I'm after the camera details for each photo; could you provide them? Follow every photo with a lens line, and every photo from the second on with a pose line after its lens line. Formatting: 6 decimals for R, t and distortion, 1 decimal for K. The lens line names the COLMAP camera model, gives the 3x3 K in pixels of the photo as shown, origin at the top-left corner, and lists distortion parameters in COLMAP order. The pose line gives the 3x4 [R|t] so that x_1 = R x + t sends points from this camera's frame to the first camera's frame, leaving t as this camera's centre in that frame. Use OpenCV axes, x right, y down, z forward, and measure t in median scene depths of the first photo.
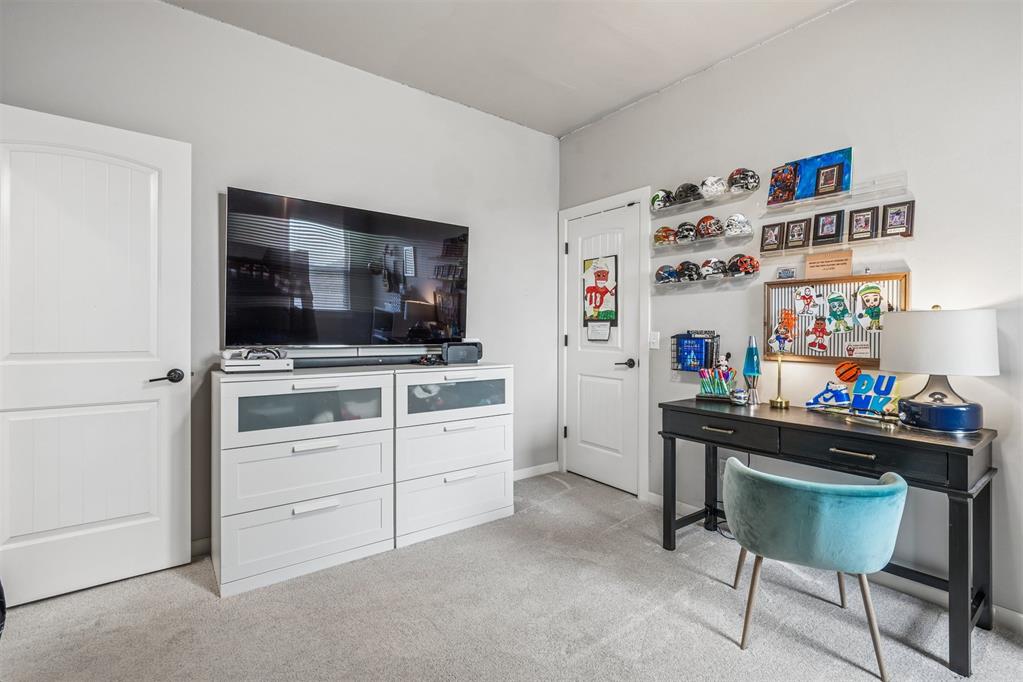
lens RADIAL K [[464.4, 0, 509.6], [0, 464.4, 333.7], [0, 0, 1]] dist [-0.003294, -0.000158]
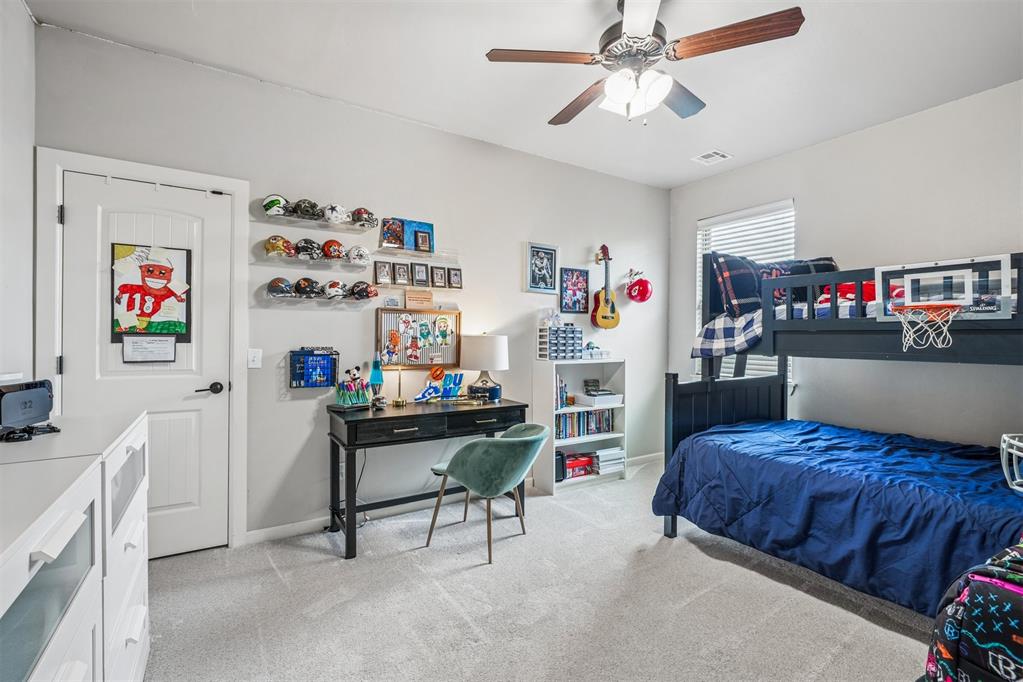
lens RADIAL K [[464.4, 0, 508.9], [0, 464.4, 338.6], [0, 0, 1]] dist [-0.003294, -0.000158]
pose [[0.093443, -0.009867, 0.995576, -0.644950], [-0.000391, 0.999950, 0.009947, -0.039792], [-0.995625, -0.001319, 0.093434, 0.532659]]
